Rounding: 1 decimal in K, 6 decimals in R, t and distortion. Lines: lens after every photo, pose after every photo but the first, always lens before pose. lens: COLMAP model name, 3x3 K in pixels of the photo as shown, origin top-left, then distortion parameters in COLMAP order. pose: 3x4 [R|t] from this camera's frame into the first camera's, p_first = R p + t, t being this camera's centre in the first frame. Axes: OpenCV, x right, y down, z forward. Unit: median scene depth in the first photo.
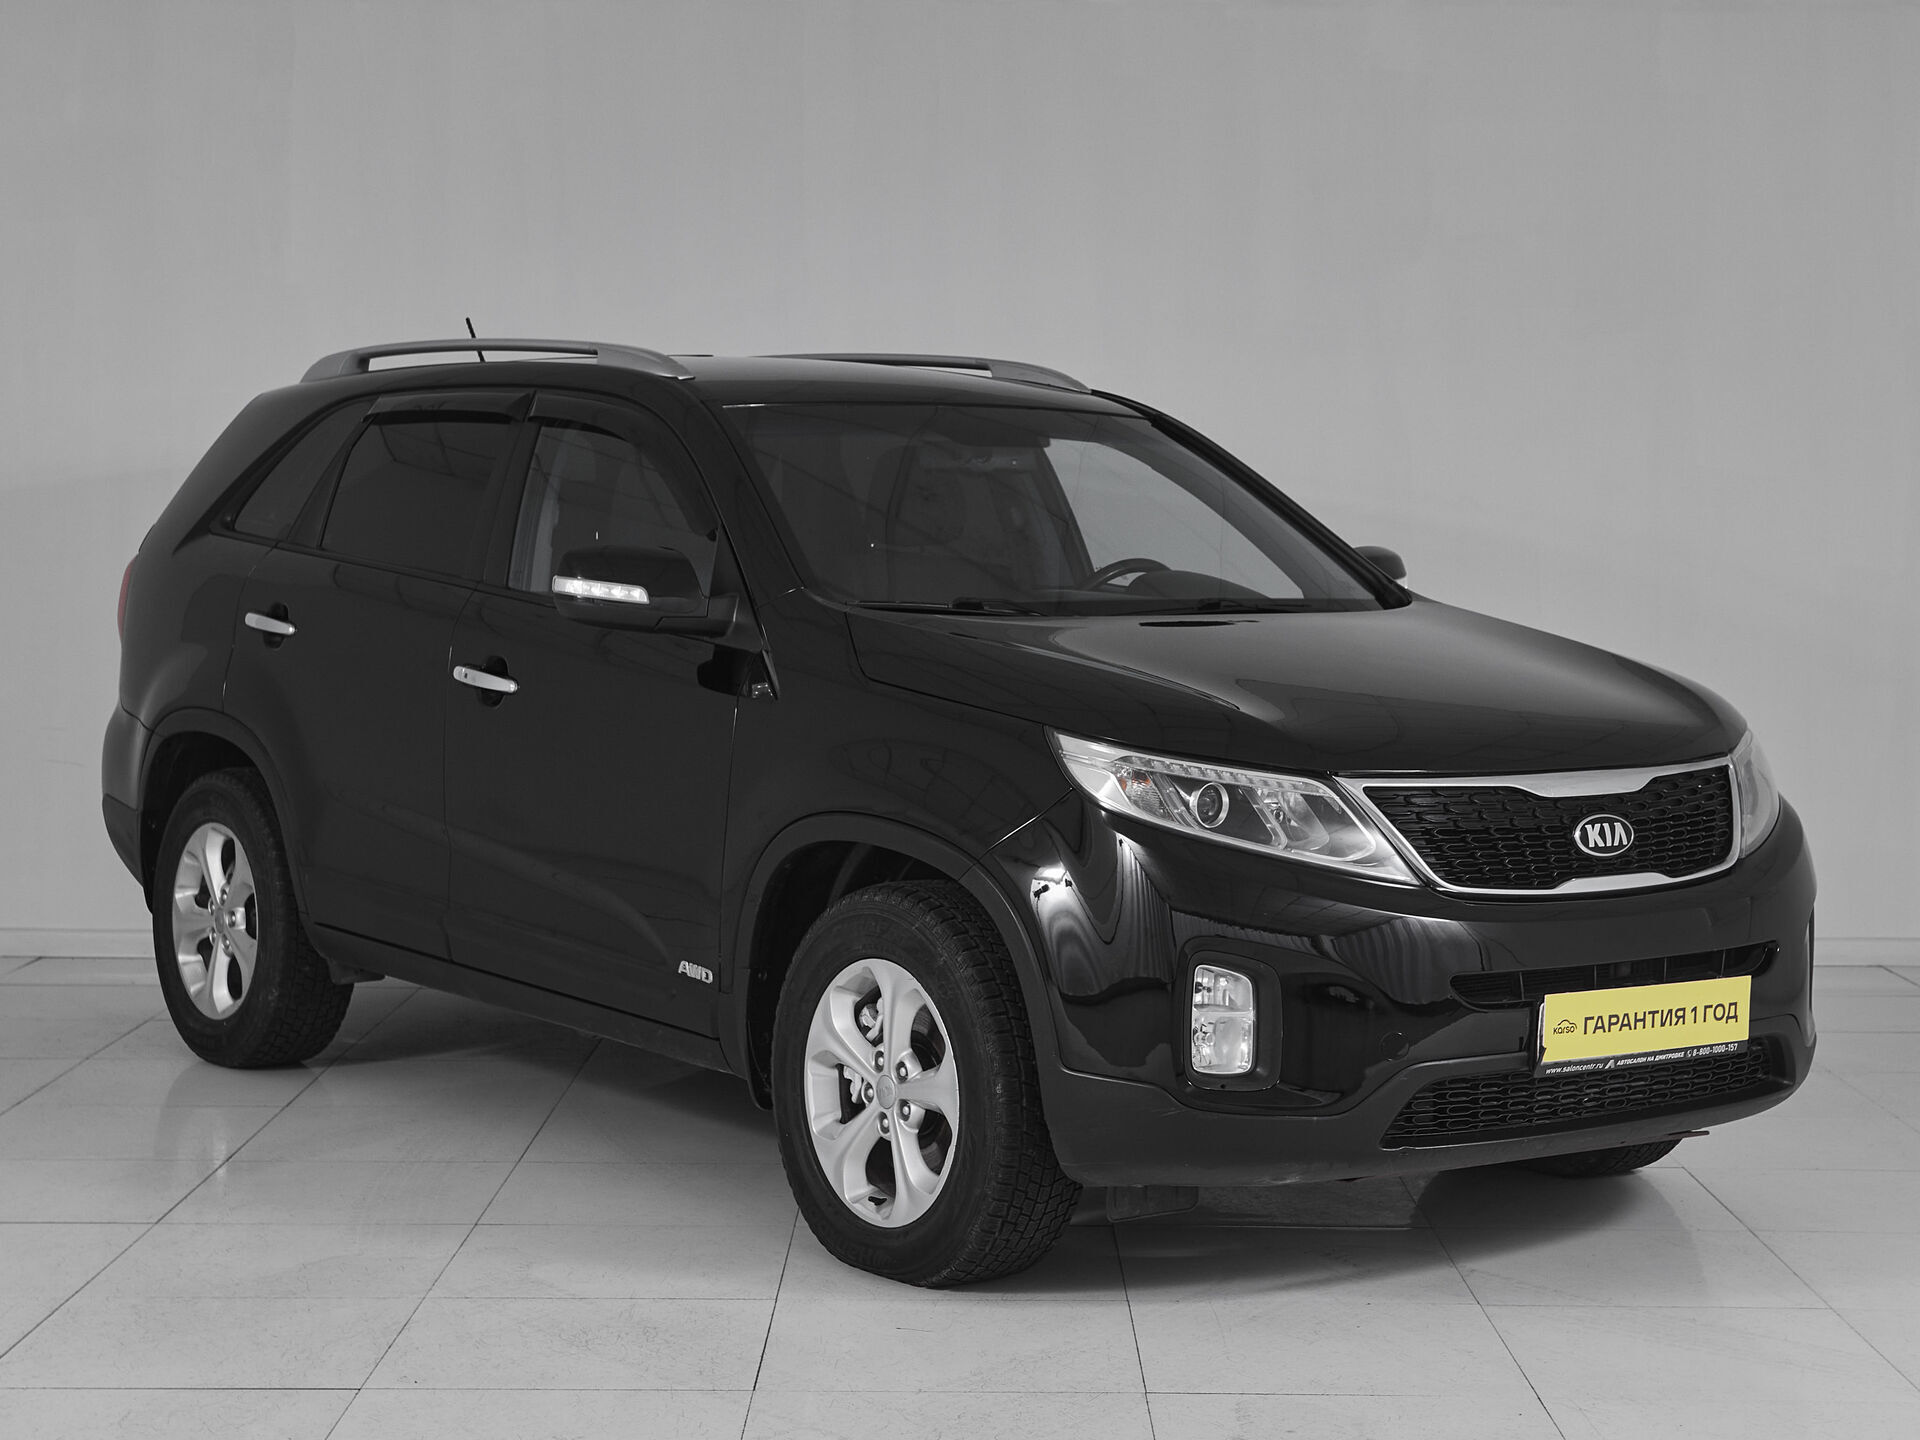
lens RADIAL K [[3784.9, 0, 960.0], [0, 3784.9, 720.0], [0, 0, 1]] dist [0.112078, -4.255090]
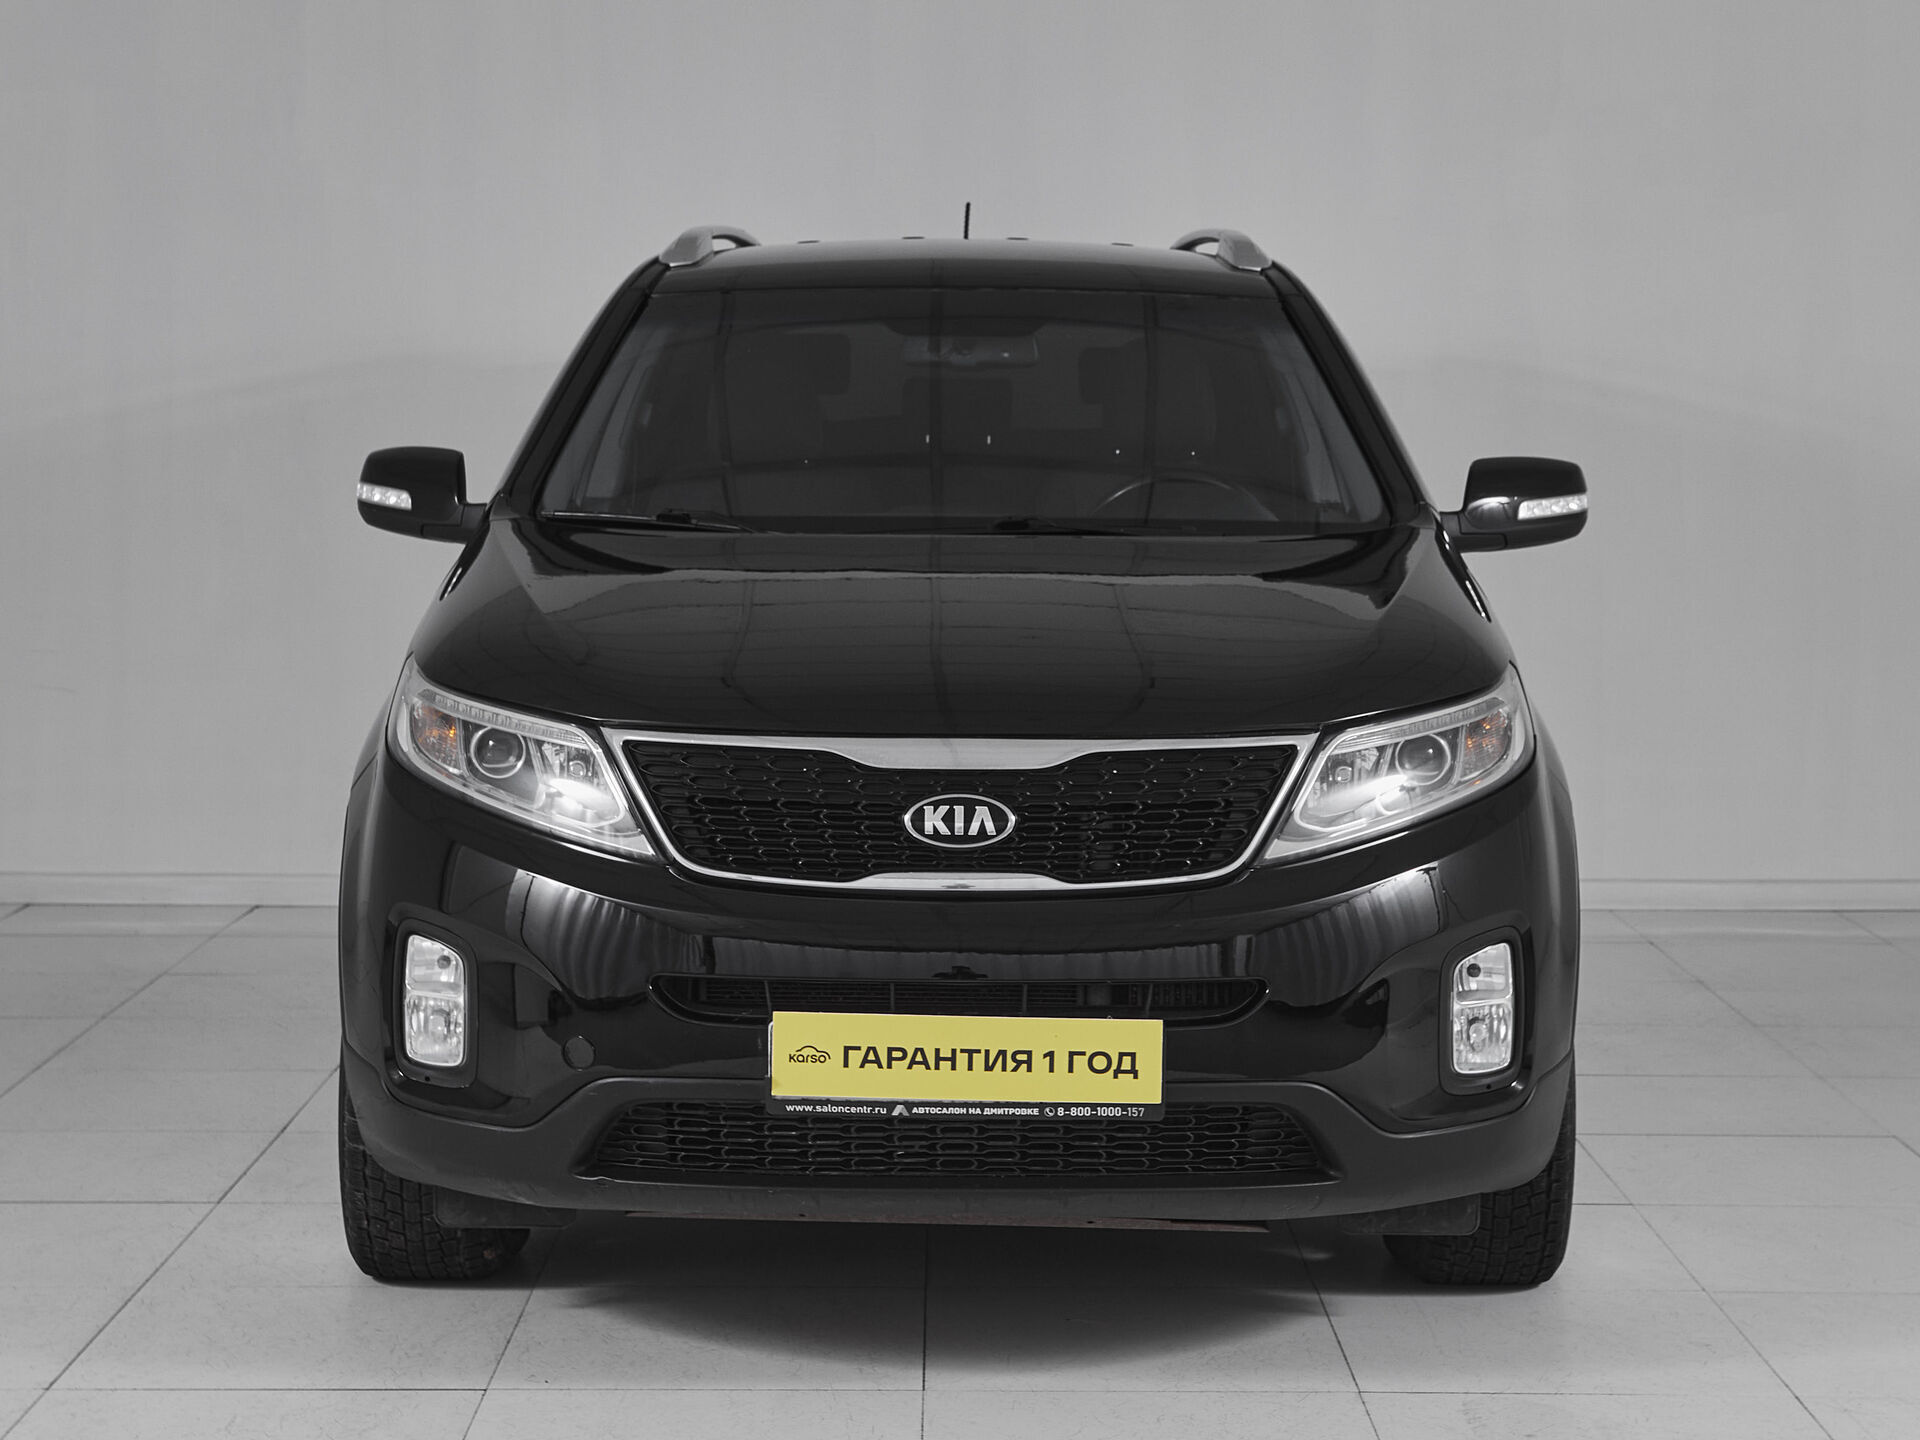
lens RADIAL K [[3784.9, 0, 960.0], [0, 3784.9, 720.0], [0, 0, 1]] dist [0.112078, -4.255090]
pose [[0.786139, 0.049526, -0.616062, 0.658857], [-0.037327, 0.998769, 0.032660, -0.016286], [0.616921, -0.002679, 0.787020, 0.382805]]
